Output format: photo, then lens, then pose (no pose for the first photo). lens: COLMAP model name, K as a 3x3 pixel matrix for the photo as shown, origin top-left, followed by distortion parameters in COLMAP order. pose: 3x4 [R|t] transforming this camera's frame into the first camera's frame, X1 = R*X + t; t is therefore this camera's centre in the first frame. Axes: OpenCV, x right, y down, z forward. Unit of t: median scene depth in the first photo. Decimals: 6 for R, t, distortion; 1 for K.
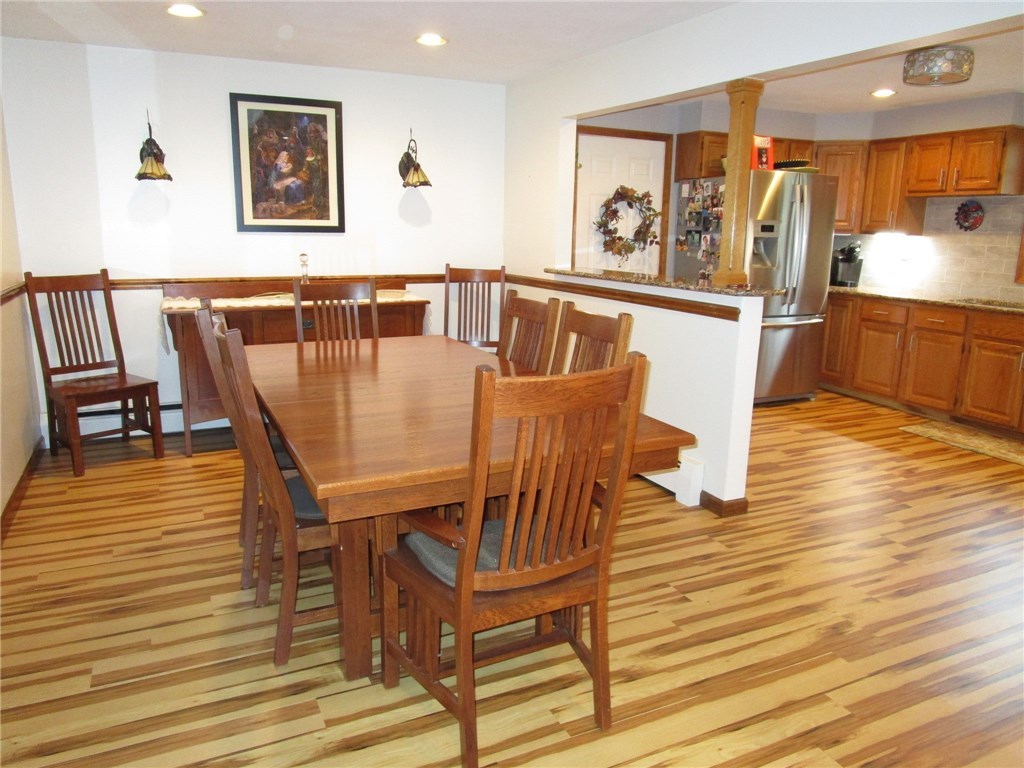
lens RADIAL K [[736.8, 0, 510.2], [0, 736.8, 385.9], [0, 0, 1]] dist [-0.028594, 0.009866]
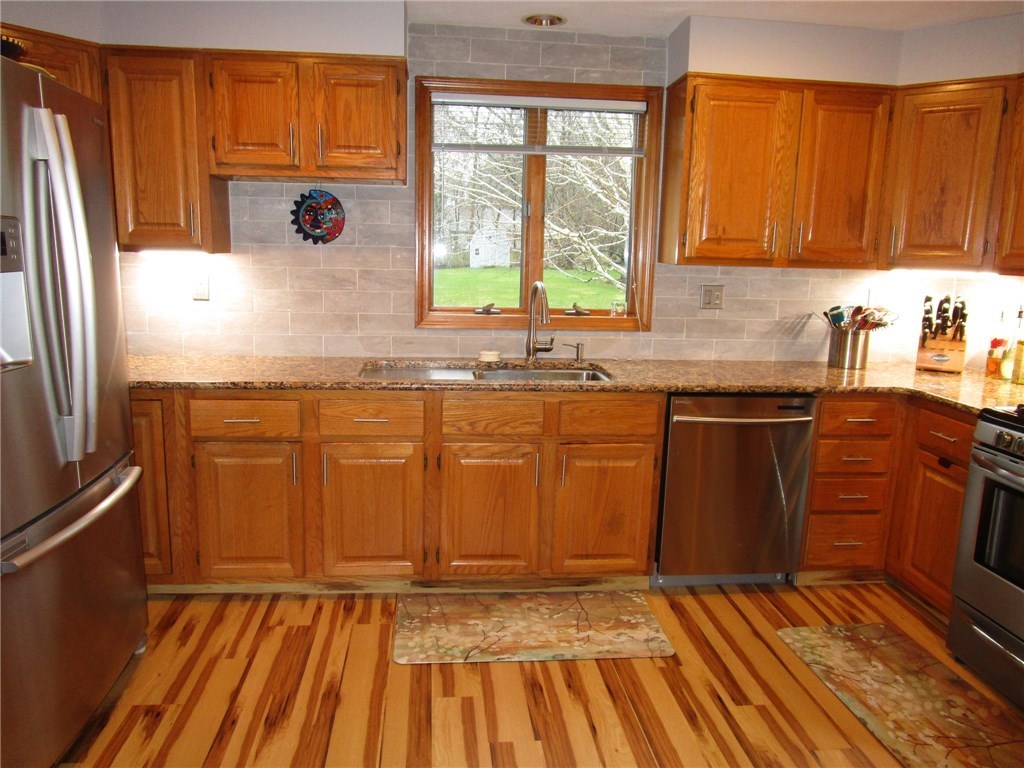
lens RADIAL K [[736.8, 0, 505.6], [0, 736.8, 378.4], [0, 0, 1]] dist [-0.028594, 0.009866]
pose [[0.346435, -0.169723, 0.922593, 0.138023], [0.184786, 0.976573, 0.110266, -0.150781], [-0.919694, 0.132282, 0.369682, 0.688235]]
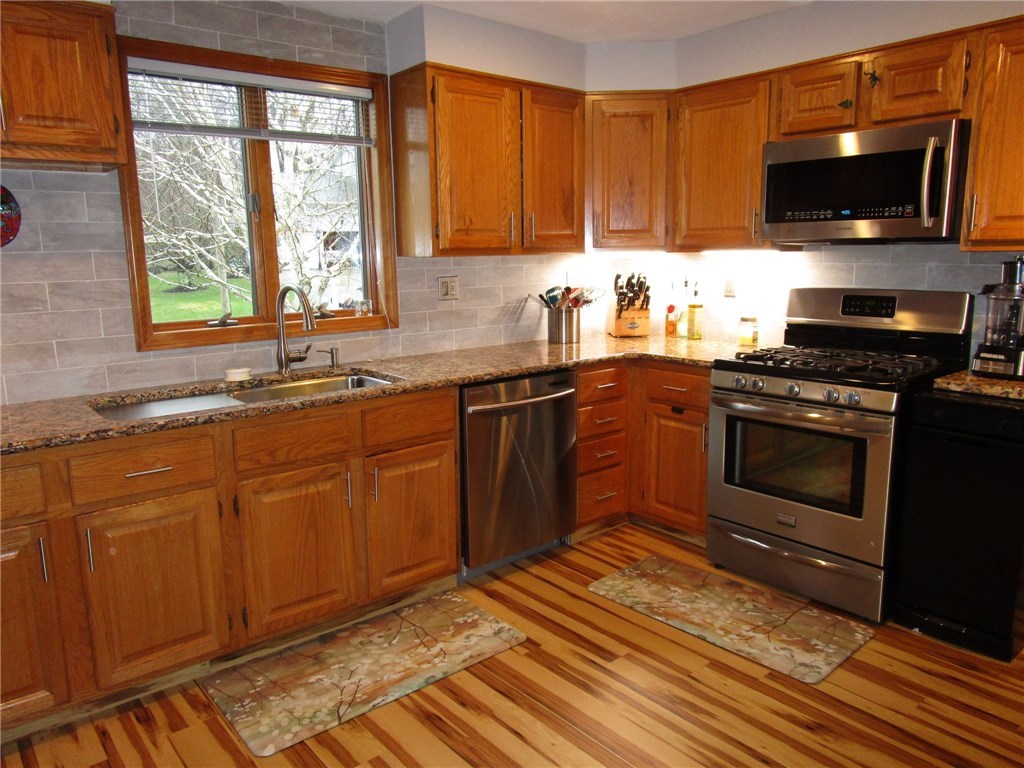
lens RADIAL K [[736.8, 0, 509.9], [0, 736.8, 380.1], [0, 0, 1]] dist [-0.028594, 0.009866]
pose [[-0.246597, -0.178595, 0.952520, 0.156317], [0.221862, 0.946366, 0.234878, -0.178953], [-0.943381, 0.269248, -0.193747, 0.841390]]
